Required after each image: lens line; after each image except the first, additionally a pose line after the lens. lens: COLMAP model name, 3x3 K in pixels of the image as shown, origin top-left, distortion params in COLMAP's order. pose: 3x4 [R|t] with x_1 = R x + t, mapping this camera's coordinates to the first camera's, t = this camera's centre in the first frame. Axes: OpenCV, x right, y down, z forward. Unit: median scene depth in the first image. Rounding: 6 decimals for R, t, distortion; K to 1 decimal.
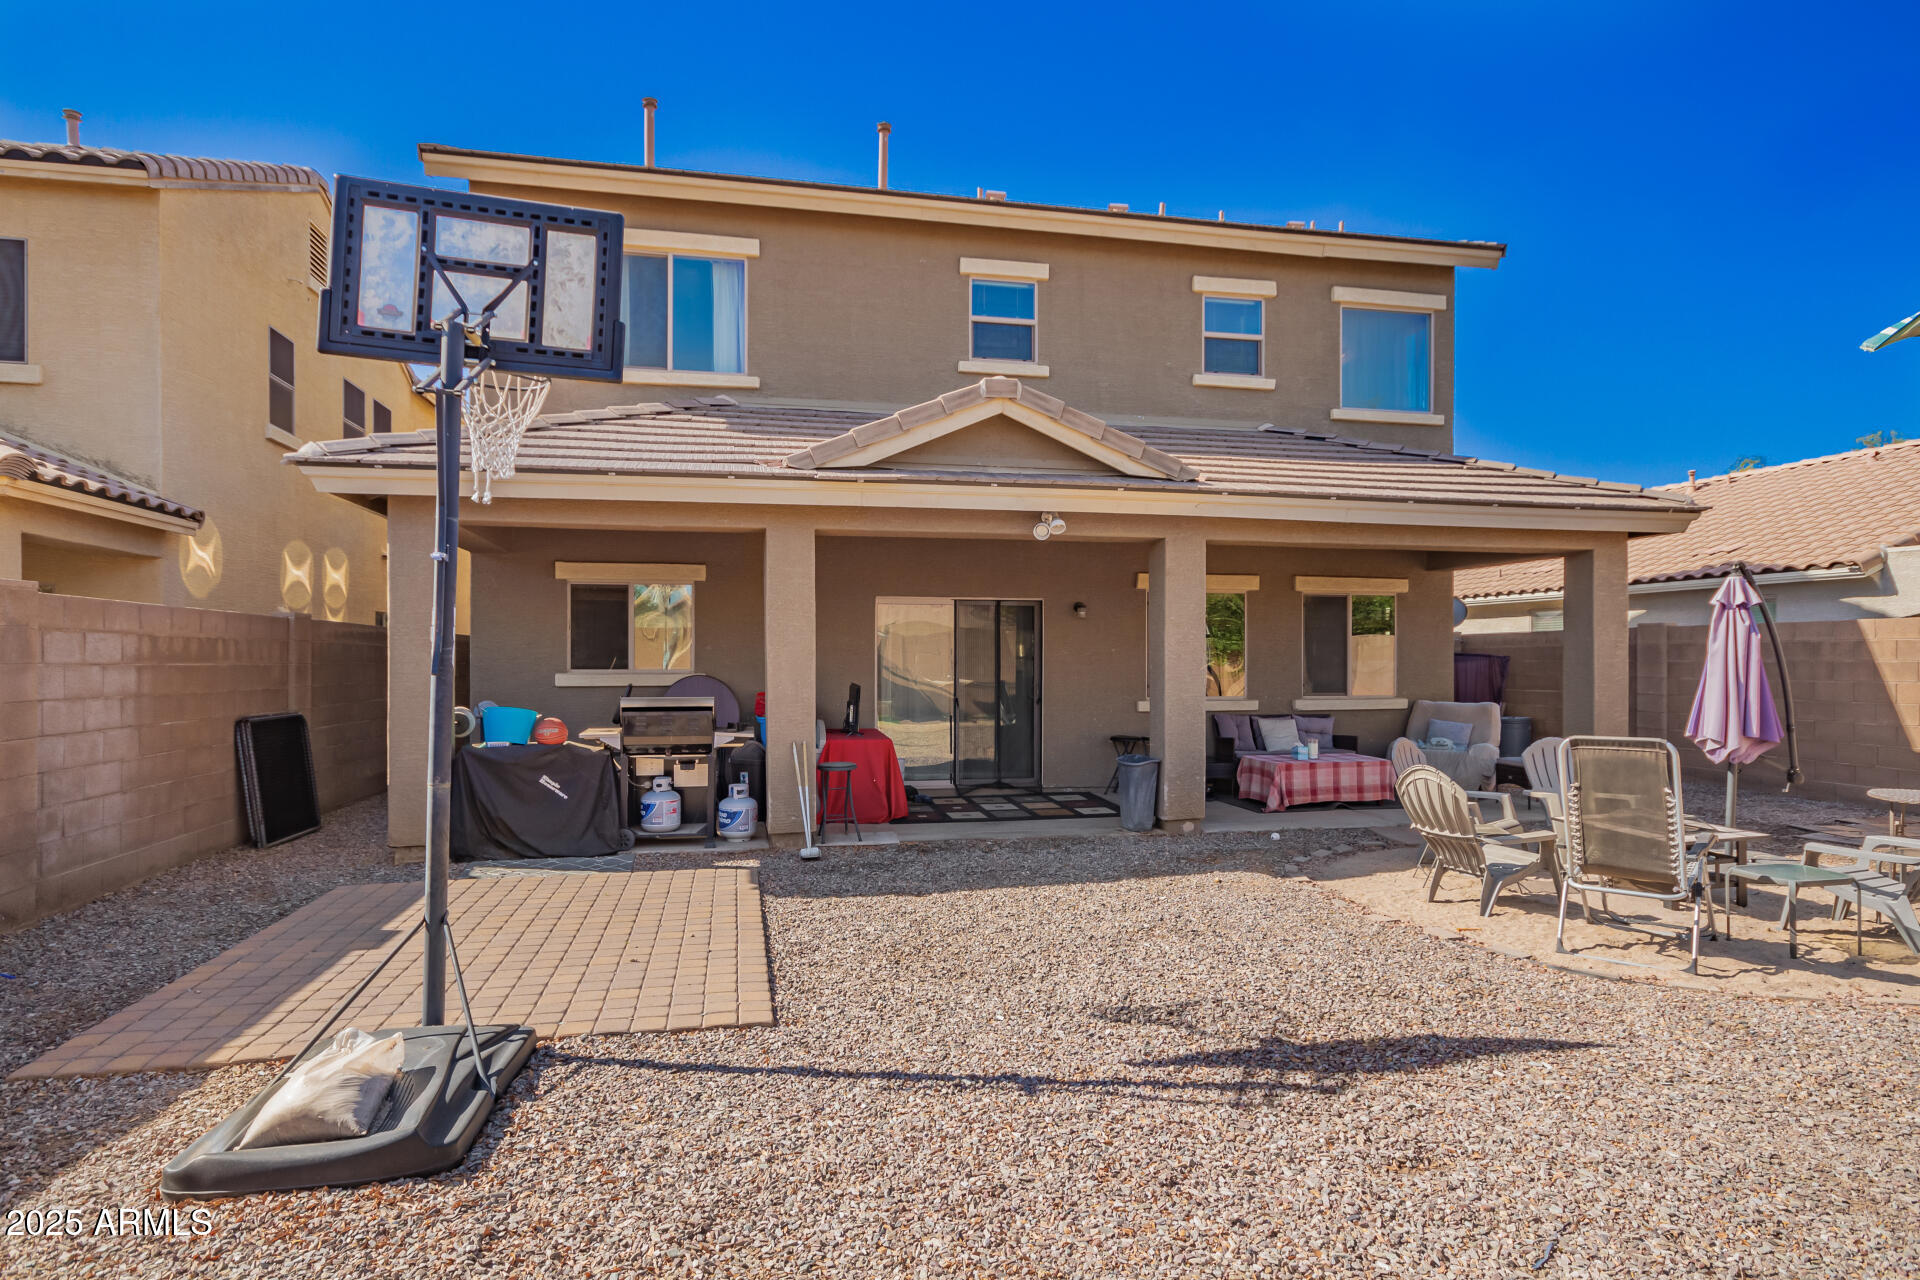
lens RADIAL K [[1043.9, 0, 965.7], [0, 1043.9, 648.9], [0, 0, 1]] dist [0.005280, 0.001166]
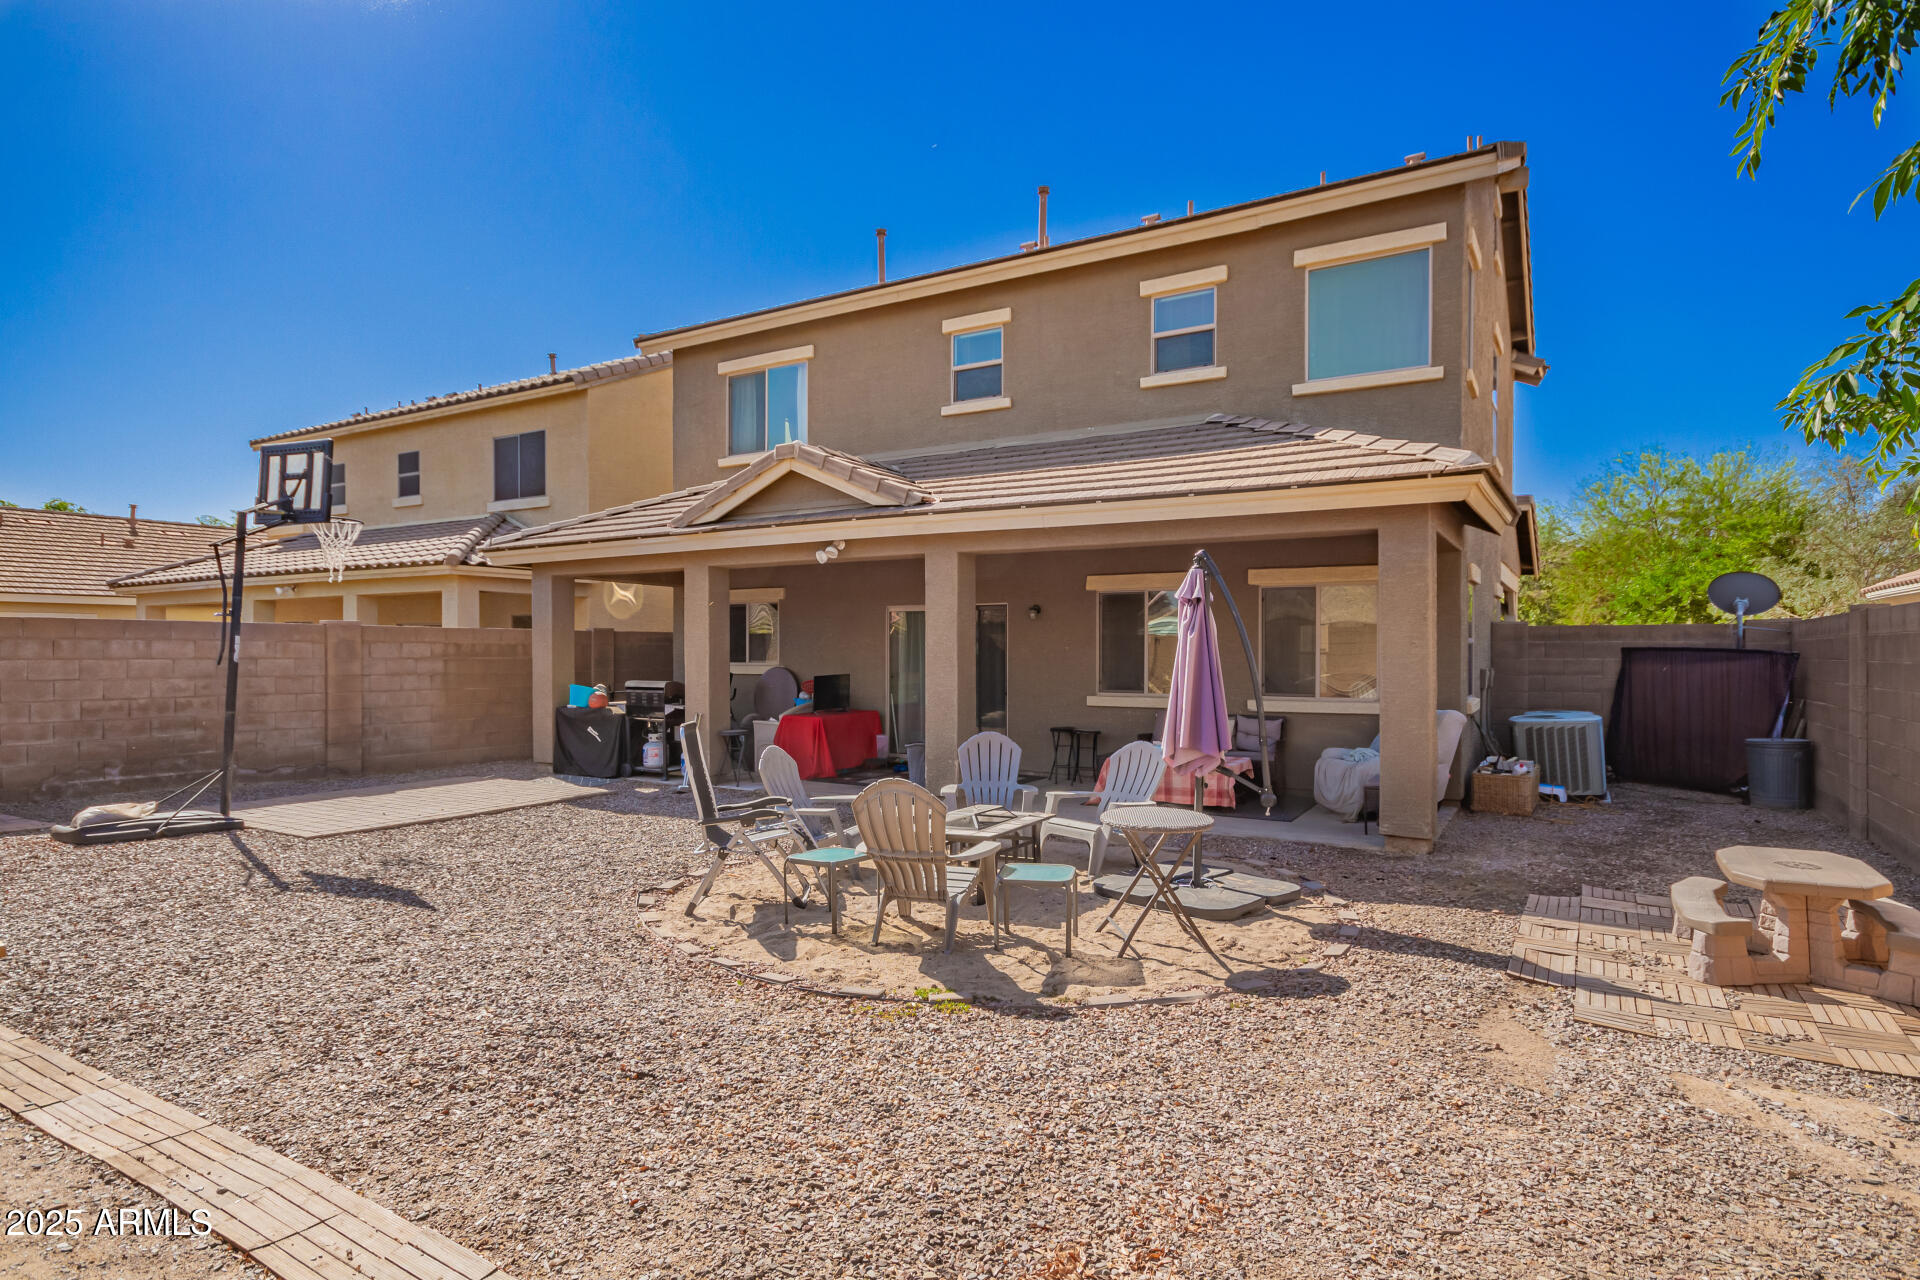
lens RADIAL K [[1043.9, 0, 965.7], [0, 1043.9, 648.9], [0, 0, 1]] dist [0.005280, 0.001166]
pose [[0.734630, -0.003447, -0.678460, 1.018416], [0.004869, 0.999988, 0.000192, 0.001080], [0.678451, -0.003445, 0.734638, 0.171890]]
